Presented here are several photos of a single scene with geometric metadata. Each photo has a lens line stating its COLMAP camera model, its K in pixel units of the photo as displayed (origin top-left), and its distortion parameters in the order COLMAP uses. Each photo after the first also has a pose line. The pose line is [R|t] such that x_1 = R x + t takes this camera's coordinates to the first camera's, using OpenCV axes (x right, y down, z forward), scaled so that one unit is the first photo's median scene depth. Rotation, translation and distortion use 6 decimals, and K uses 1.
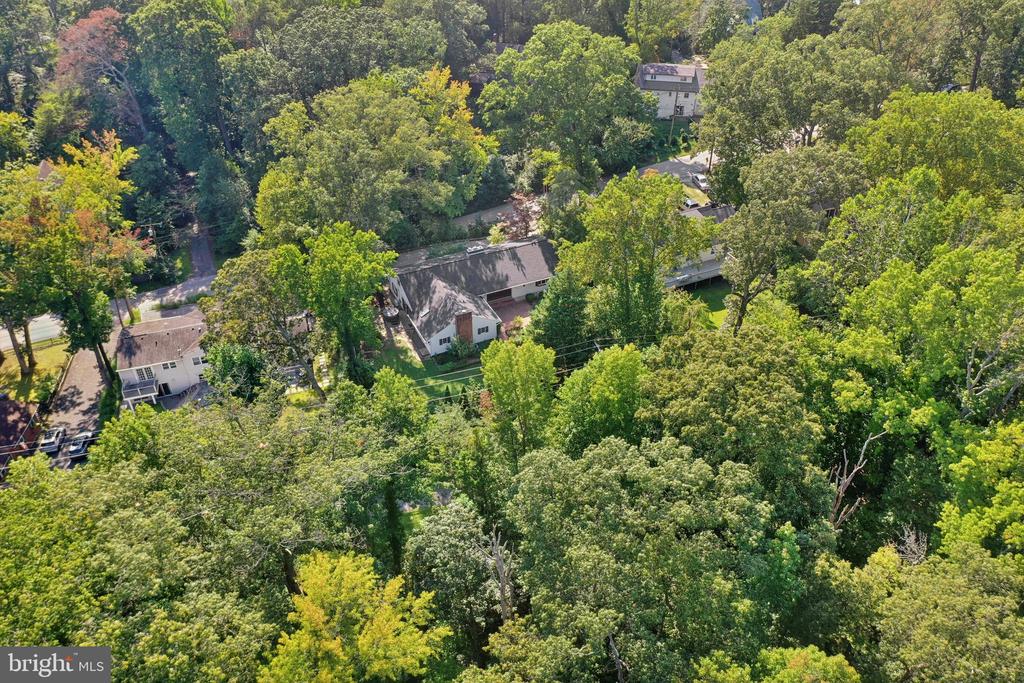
lens RADIAL K [[836.7, 0, 515.0], [0, 836.7, 342.6], [0, 0, 1]] dist [0.016322, 0.005917]
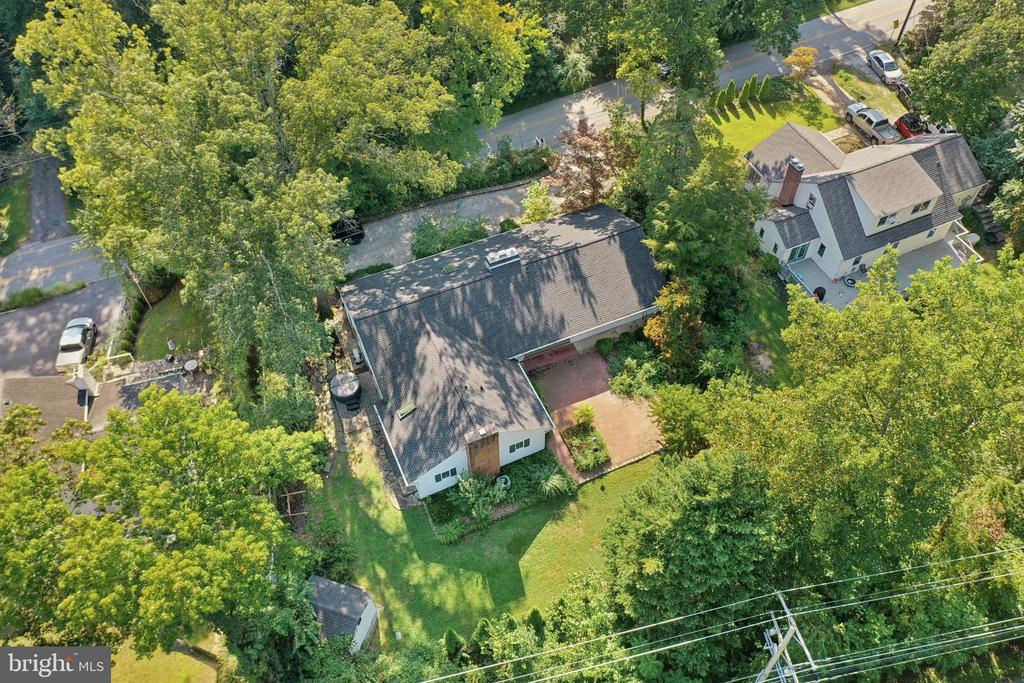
lens RADIAL K [[836.7, 0, 506.5], [0, 836.7, 342.0], [0, 0, 1]] dist [0.016322, 0.005917]
pose [[0.999606, 0.017515, -0.021943, -0.033518], [-0.011221, 0.965648, 0.259610, -0.207570], [0.025736, -0.259262, 0.965464, 0.501065]]
